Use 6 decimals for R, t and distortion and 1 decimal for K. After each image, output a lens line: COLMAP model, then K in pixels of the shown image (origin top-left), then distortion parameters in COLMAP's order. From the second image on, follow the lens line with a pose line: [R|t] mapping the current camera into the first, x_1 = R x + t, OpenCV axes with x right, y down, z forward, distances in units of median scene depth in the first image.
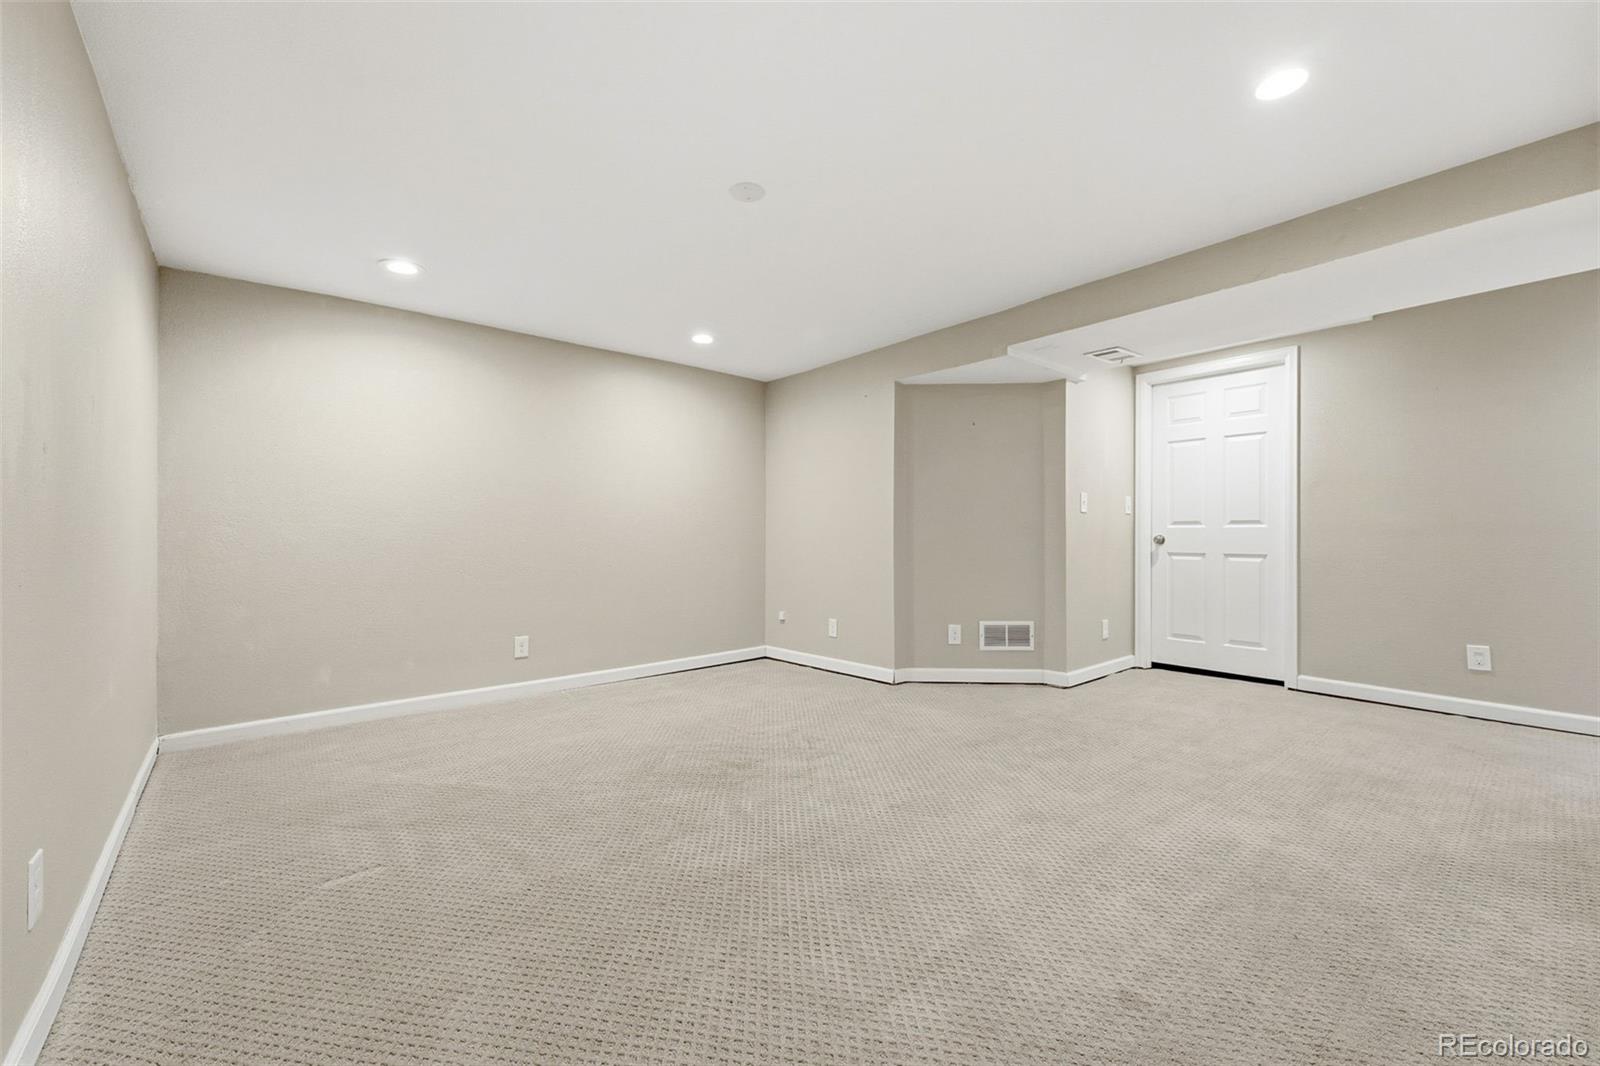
lens RADIAL K [[645.9, 0, 800.0], [0, 645.9, 533.0], [0, 0, 1]] dist [-0.000385, 0.000107]
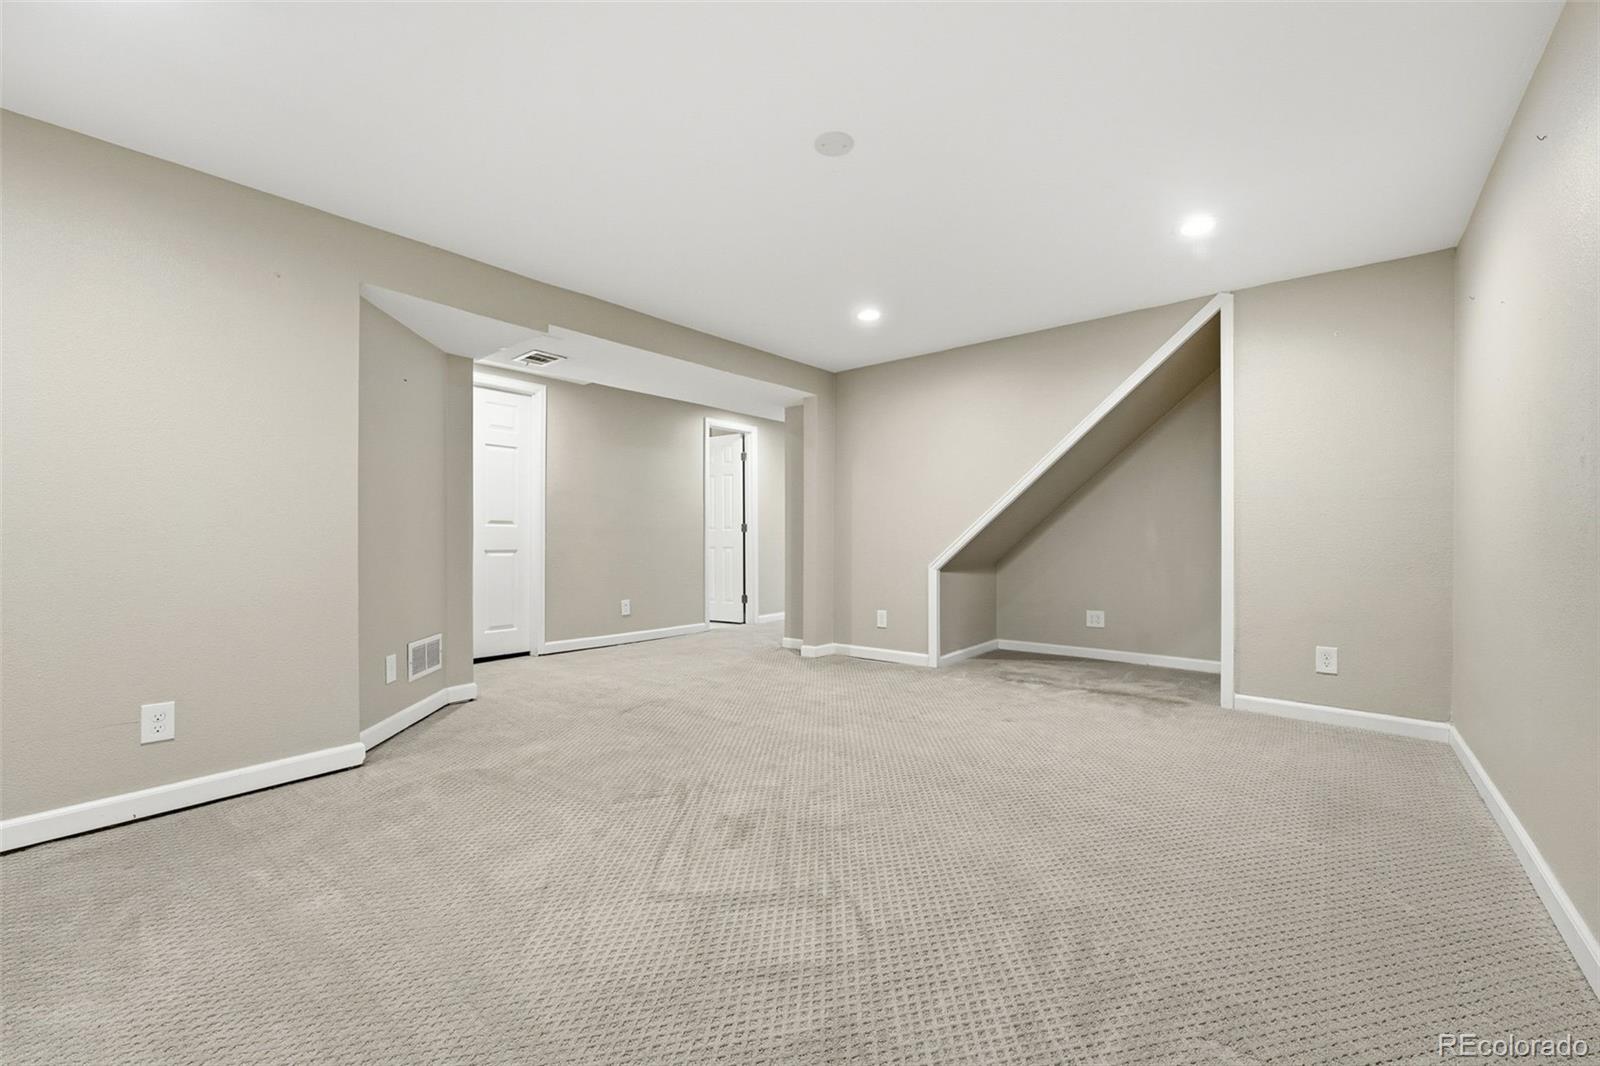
lens RADIAL K [[645.9, 0, 800.0], [0, 645.9, 533.0], [0, 0, 1]] dist [-0.000385, 0.000107]
pose [[-0.149101, 0.004110, 0.988813, -0.571028], [-0.007353, 0.999959, -0.005266, 0.004924], [-0.988795, -0.008056, -0.149065, 0.682829]]
